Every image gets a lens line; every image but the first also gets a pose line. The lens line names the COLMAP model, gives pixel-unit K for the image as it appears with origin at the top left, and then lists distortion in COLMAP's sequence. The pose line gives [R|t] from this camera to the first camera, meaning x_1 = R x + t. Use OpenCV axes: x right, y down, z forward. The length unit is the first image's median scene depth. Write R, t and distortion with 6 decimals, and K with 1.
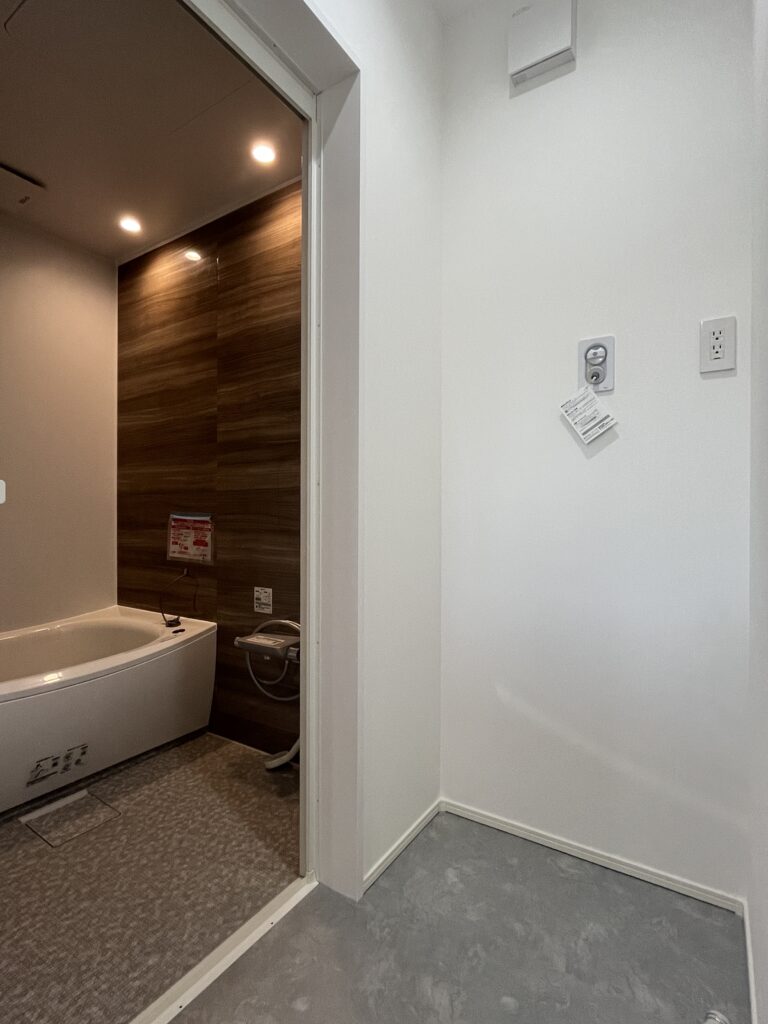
lens RADIAL K [[504.7, 0, 392.1], [0, 504.7, 513.4], [0, 0, 1]] dist [-0.004831, 0.000541]
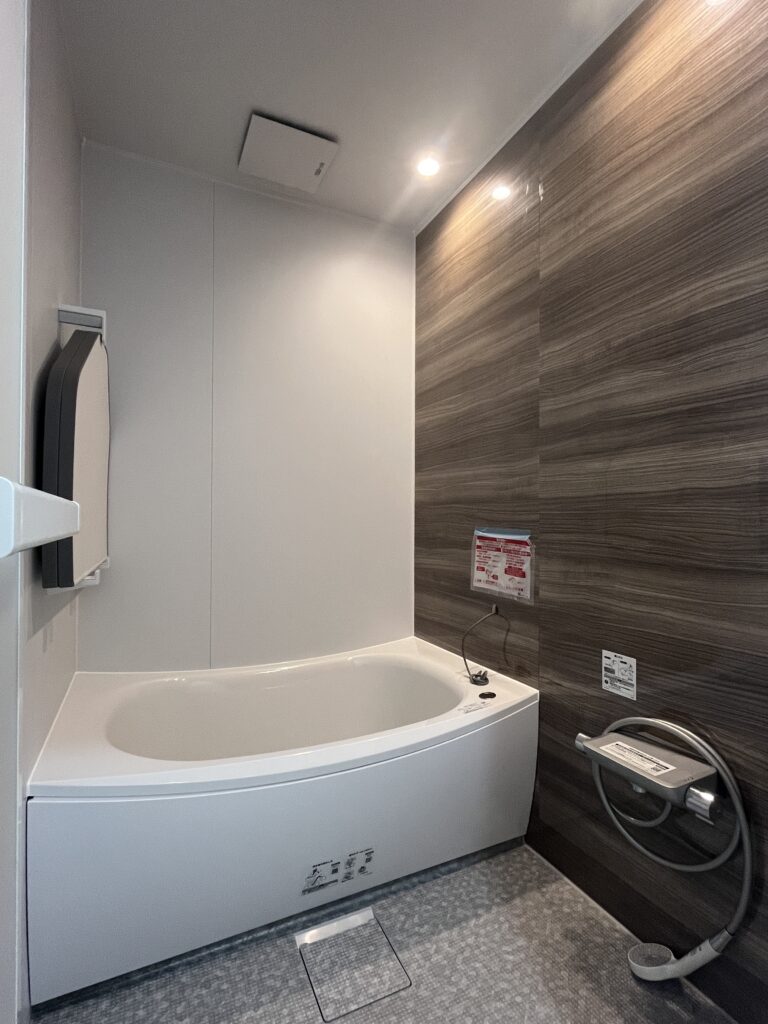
lens RADIAL K [[504.7, 0, 387.1], [0, 504.7, 514.9], [0, 0, 1]] dist [-0.004831, 0.000541]
pose [[0.844806, -0.002067, -0.535069, -0.160841], [-0.003442, 0.999951, -0.009296, -0.015647], [0.535062, 0.009695, 0.844757, 0.318779]]
